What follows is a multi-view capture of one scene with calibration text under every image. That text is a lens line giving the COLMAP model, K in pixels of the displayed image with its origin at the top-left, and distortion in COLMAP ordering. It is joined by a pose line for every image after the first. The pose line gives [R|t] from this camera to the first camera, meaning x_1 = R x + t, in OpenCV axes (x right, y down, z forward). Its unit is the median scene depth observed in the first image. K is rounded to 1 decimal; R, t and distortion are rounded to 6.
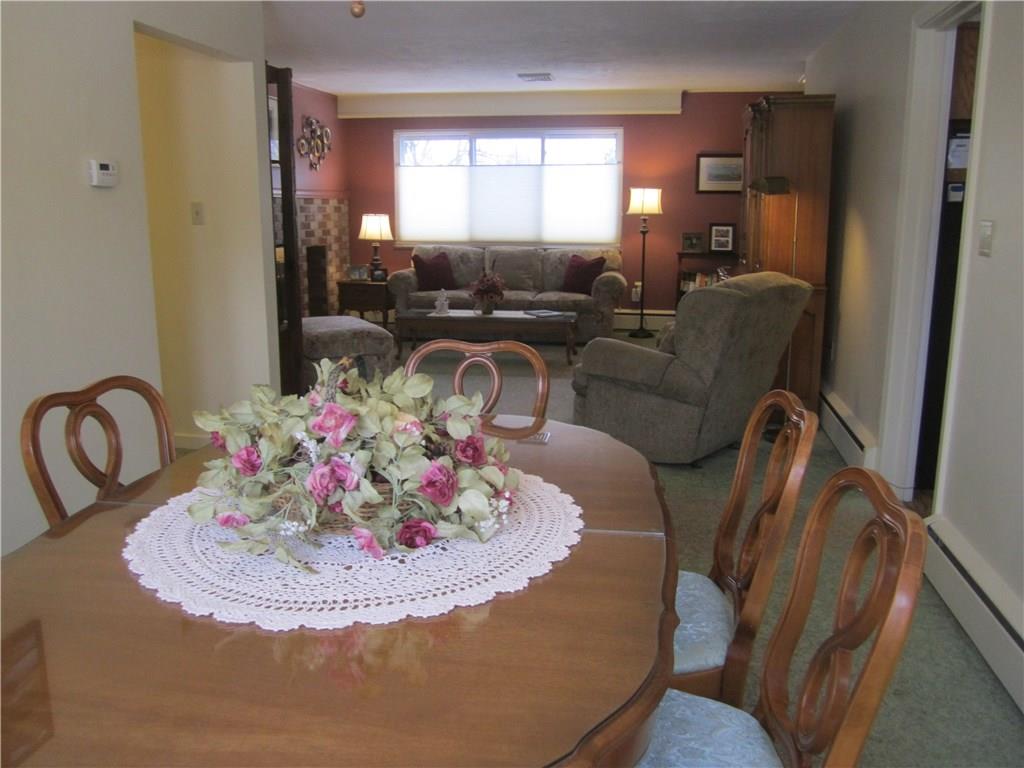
lens RADIAL K [[843.5, 0, 512.0], [0, 843.5, 384.0], [0, 0, 1]] dist [-0.093107, 0.001978]
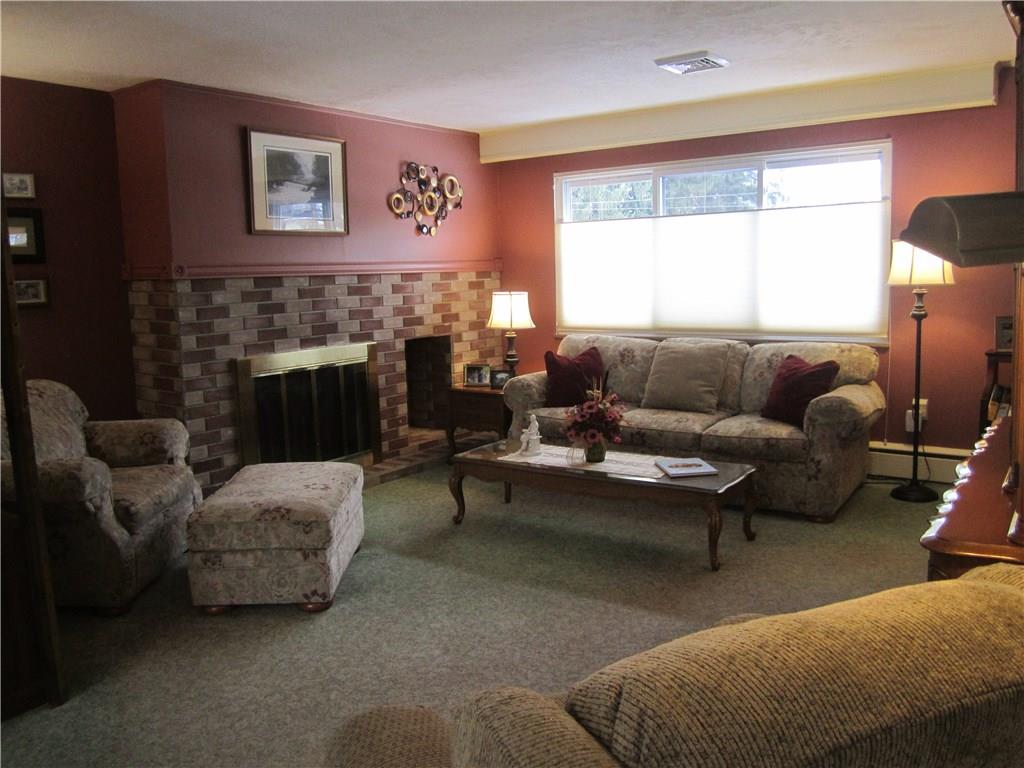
lens RADIAL K [[841.6, 0, 512.6], [0, 841.6, 367.3], [0, 0, 1]] dist [-0.044673, 0.000337]
pose [[0.898649, 0.019057, -0.438255, 0.157199], [-0.056808, 0.995699, -0.073189, -0.089391], [0.434975, 0.090667, 0.895866, 0.376736]]
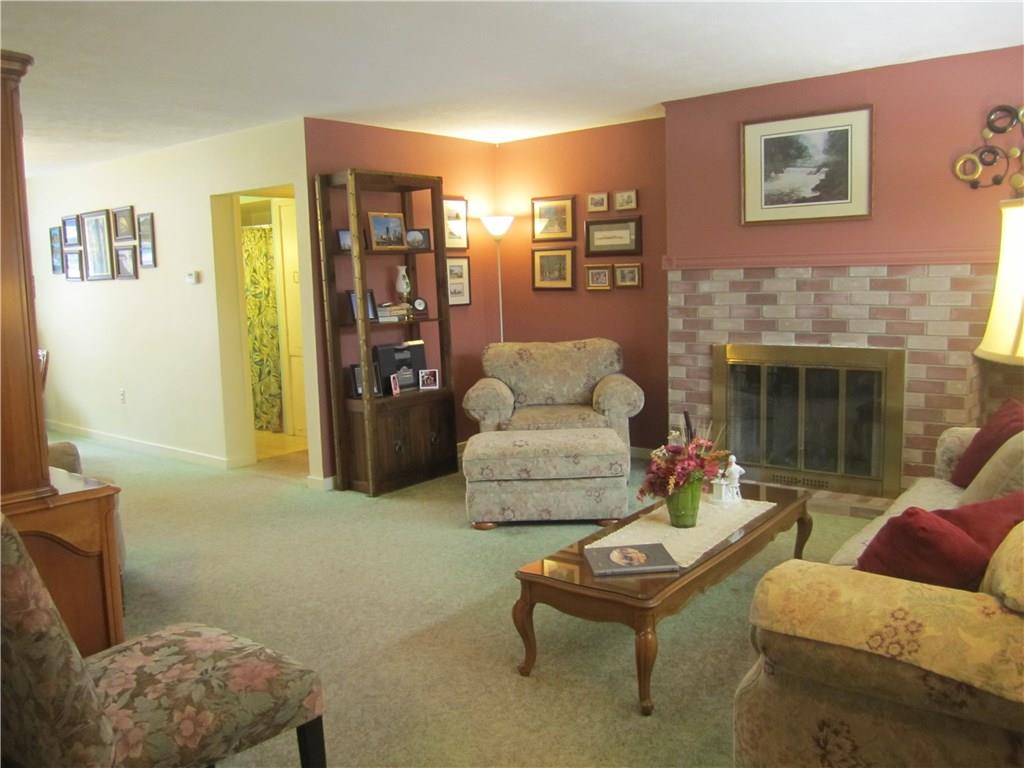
lens RADIAL K [[843.5, 0, 512.0], [0, 843.5, 384.0], [0, 0, 1]] dist [-0.093107, 0.001978]
pose [[-0.492972, 0.123095, -0.861294, 0.379793], [-0.149016, 0.963367, 0.222974, -0.234602], [0.857189, 0.238267, -0.456570, 1.069436]]
